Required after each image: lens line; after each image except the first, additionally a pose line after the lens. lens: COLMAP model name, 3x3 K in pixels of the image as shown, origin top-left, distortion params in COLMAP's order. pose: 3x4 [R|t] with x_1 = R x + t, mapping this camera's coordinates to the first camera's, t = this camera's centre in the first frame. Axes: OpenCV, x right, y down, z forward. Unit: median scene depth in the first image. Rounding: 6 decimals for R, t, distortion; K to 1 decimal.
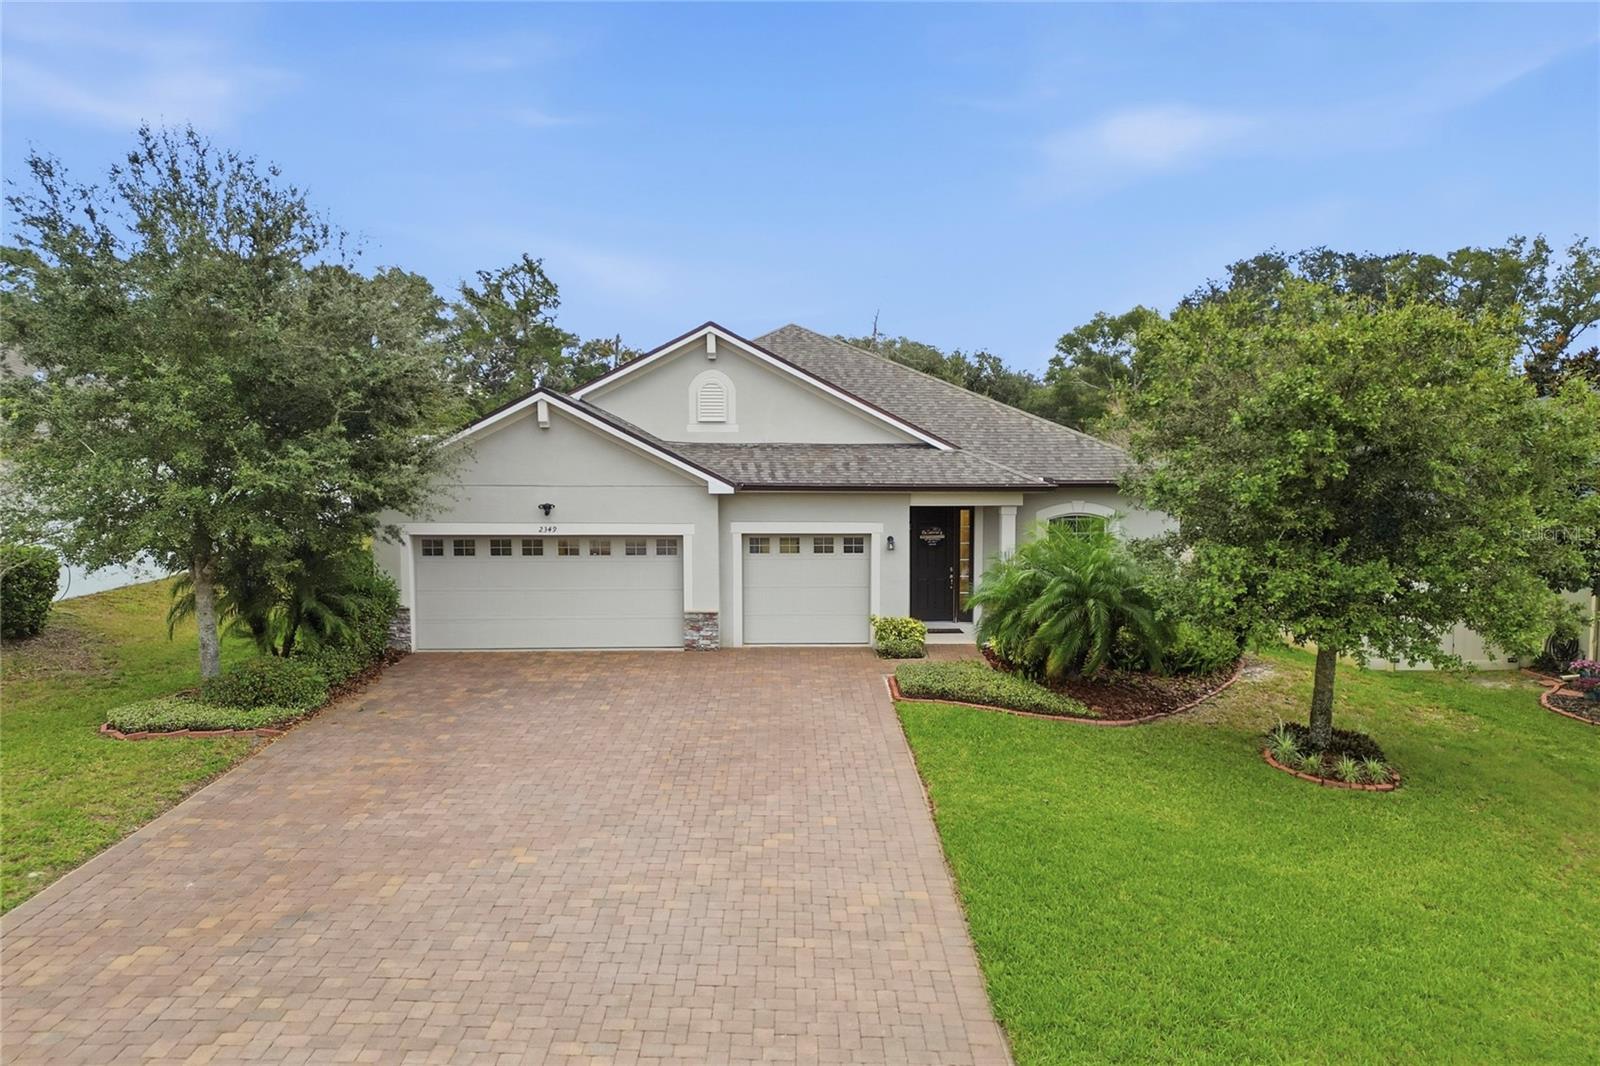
lens RADIAL K [[1114.4, 0, 805.7], [0, 1114.4, 525.8], [0, 0, 1]] dist [0.070272, -0.062500]
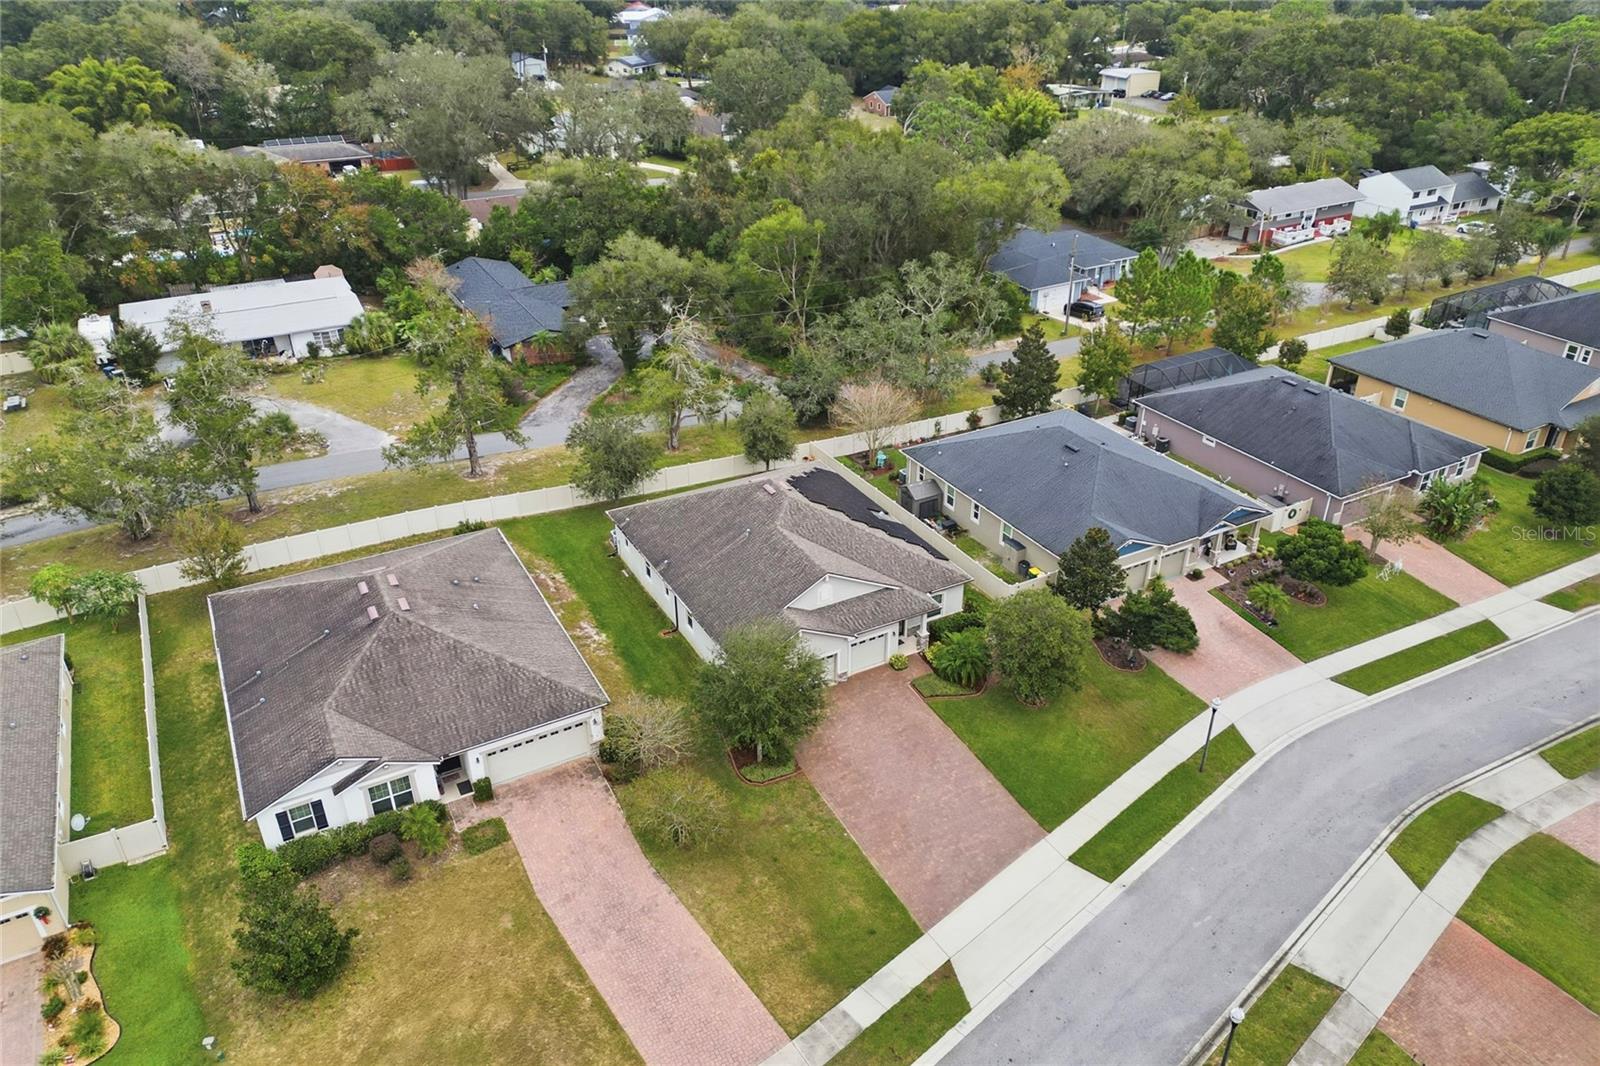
lens RADIAL K [[1114.4, 0, 805.7], [0, 1114.4, 525.8], [0, 0, 1]] dist [0.070272, -0.062500]
pose [[0.886103, -0.225475, 0.404948, -1.776981], [0.031060, 0.900619, 0.433499, -2.150659], [-0.462447, -0.371547, 0.805044, -1.672055]]
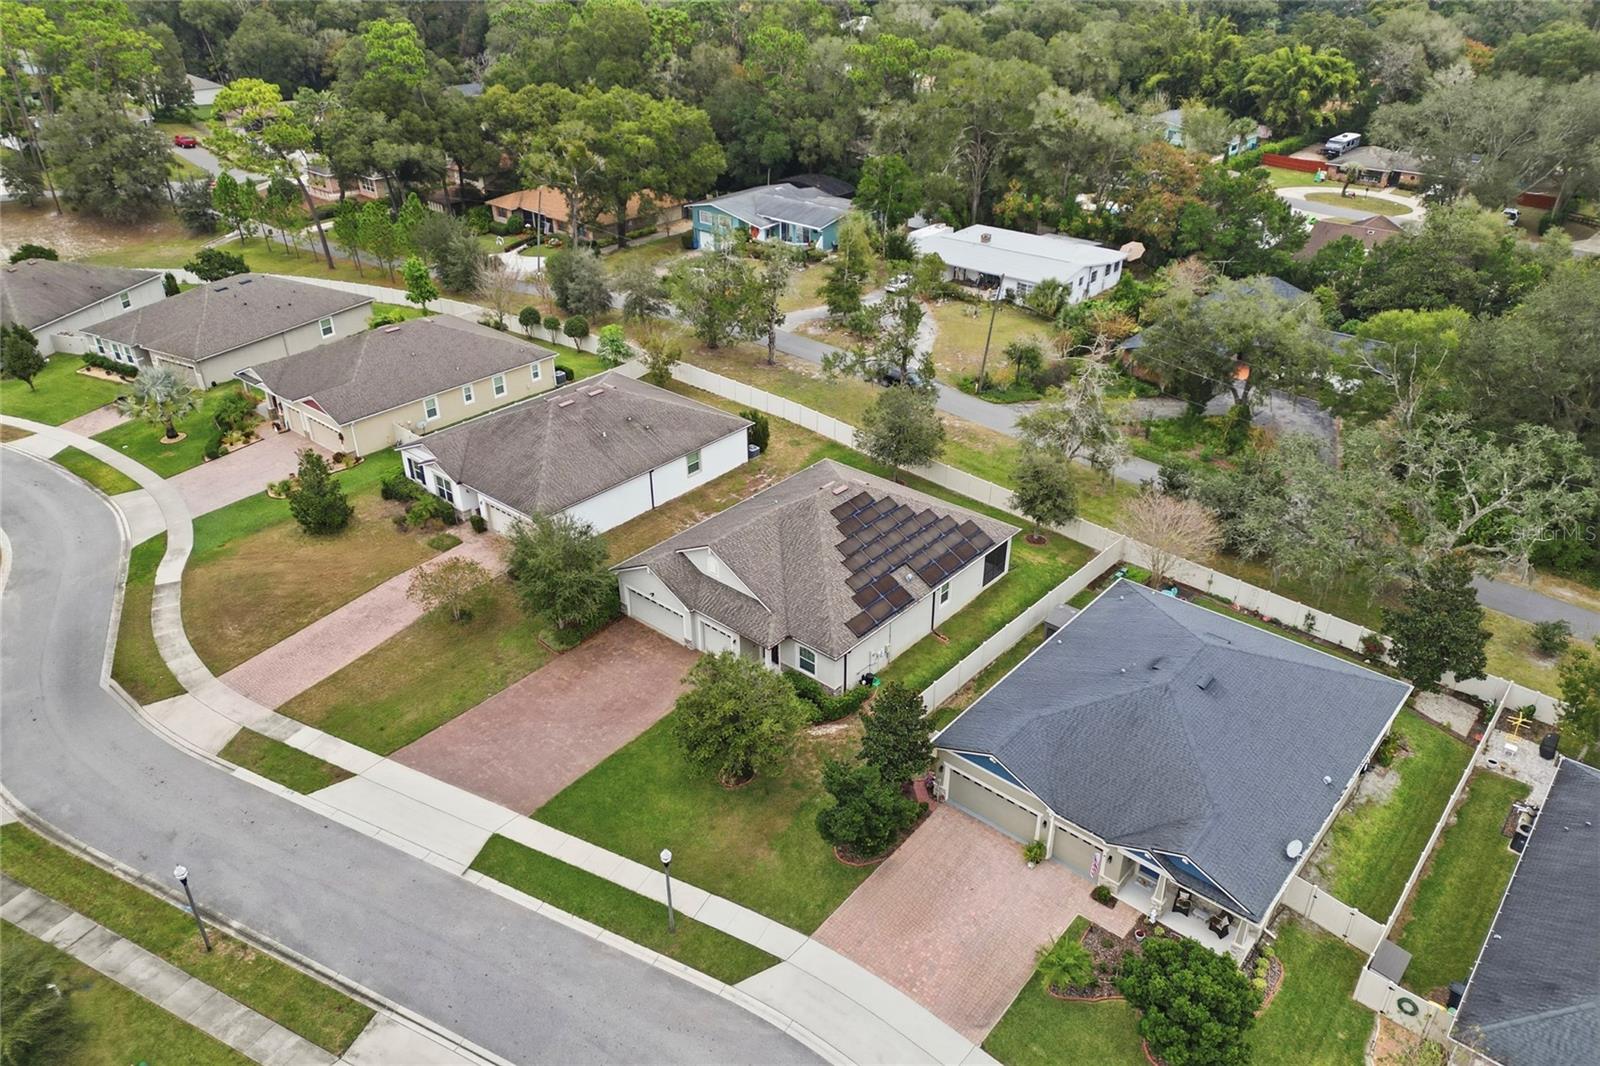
lens RADIAL K [[1114.4, 0, 805.7], [0, 1114.4, 525.8], [0, 0, 1]] dist [0.070272, -0.062500]
pose [[0.744675, 0.326385, -0.582179, 2.538113], [-0.046271, 0.895420, 0.442811, -2.181436], [0.665821, -0.302812, 0.681899, -1.115828]]
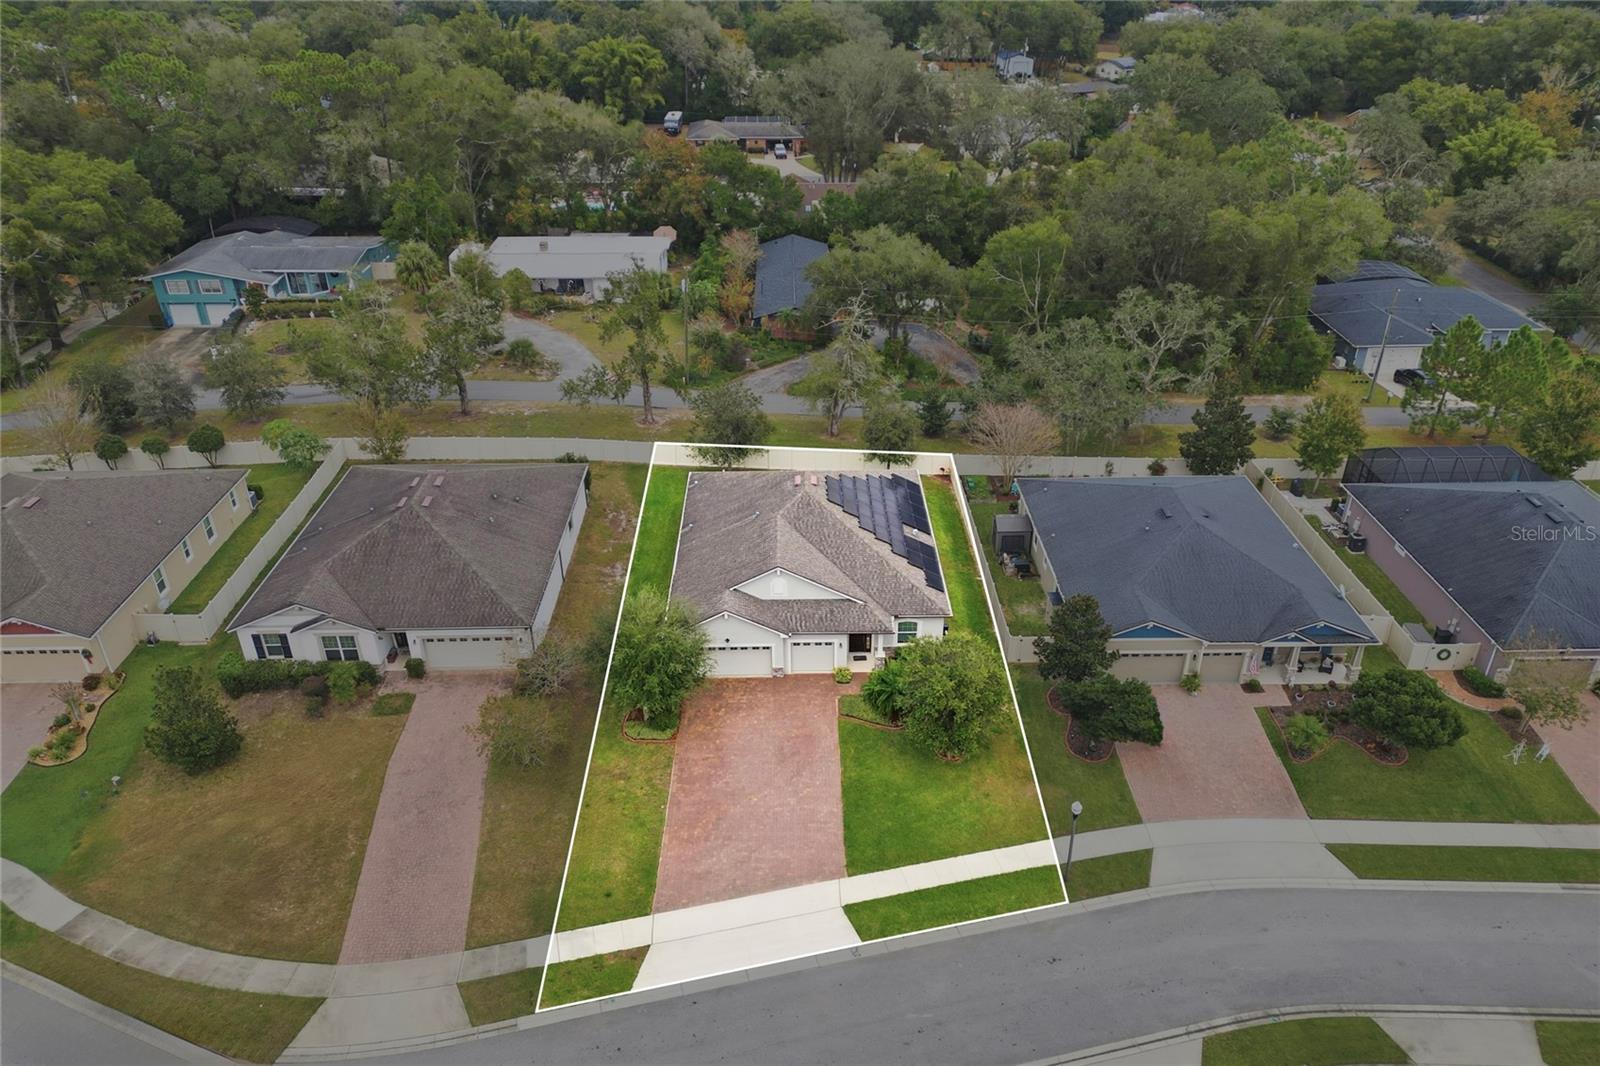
lens RADIAL K [[1114.4, 0, 805.7], [0, 1114.4, 525.8], [0, 0, 1]] dist [0.070272, -0.062500]
pose [[0.999991, 0.000689, -0.004155, -0.007687], [0.001153, 0.904030, 0.427468, -2.125281], [0.004051, -0.427469, 0.904021, -2.143598]]
